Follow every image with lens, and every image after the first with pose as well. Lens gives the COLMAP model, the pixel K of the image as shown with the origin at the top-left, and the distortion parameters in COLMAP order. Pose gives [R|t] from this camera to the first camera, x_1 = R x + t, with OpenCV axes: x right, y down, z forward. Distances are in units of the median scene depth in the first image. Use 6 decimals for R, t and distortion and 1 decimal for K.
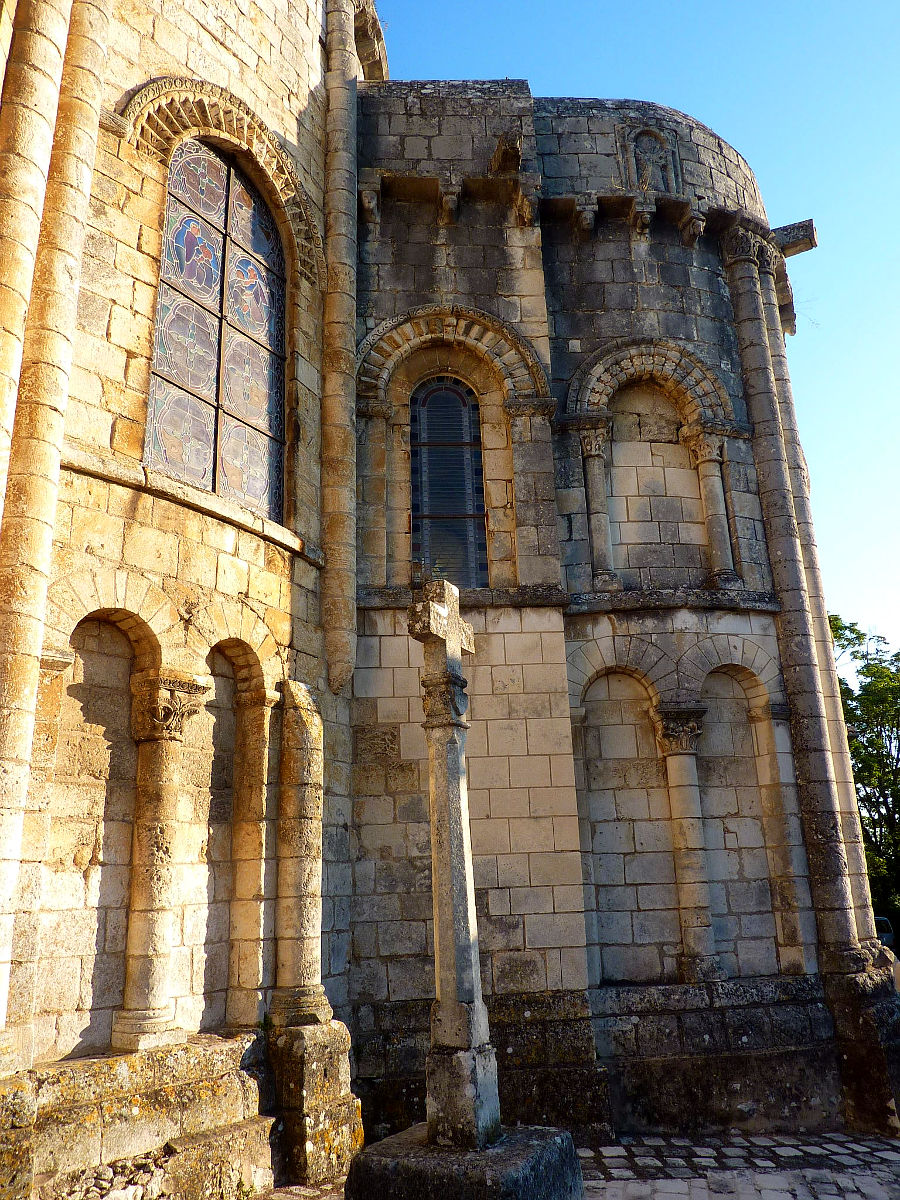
lens RADIAL K [[957.3, 0, 452.3], [0, 957.3, 600.4], [0, 0, 1]] dist [-0.028261, 0.005045]
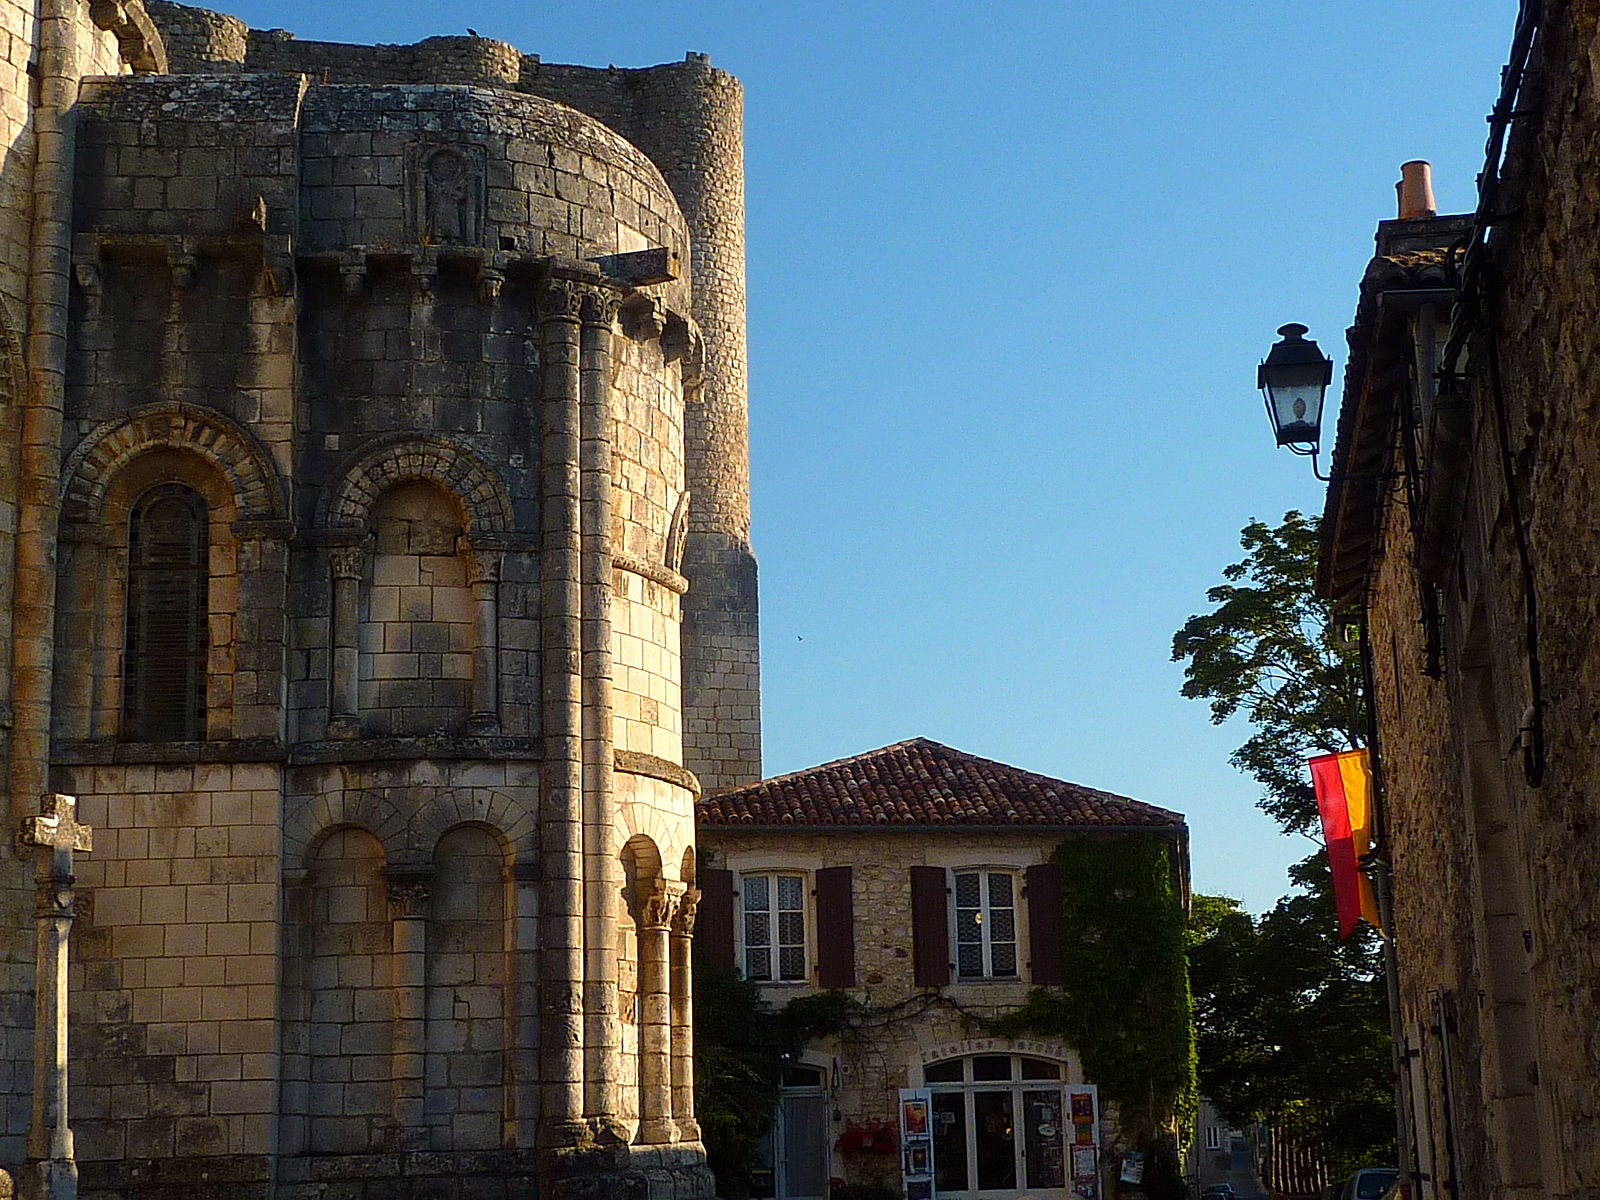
lens RADIAL K [[2499.7, 0, 799.5], [0, 2499.7, 597.7], [0, 0, 1]] dist [-0.010862, 0.000000]
pose [[0.999897, 0.007290, 0.012373, 0.680534], [-0.008261, 0.996733, 0.080346, -0.405695], [-0.011747, -0.080440, 0.996690, -1.631765]]
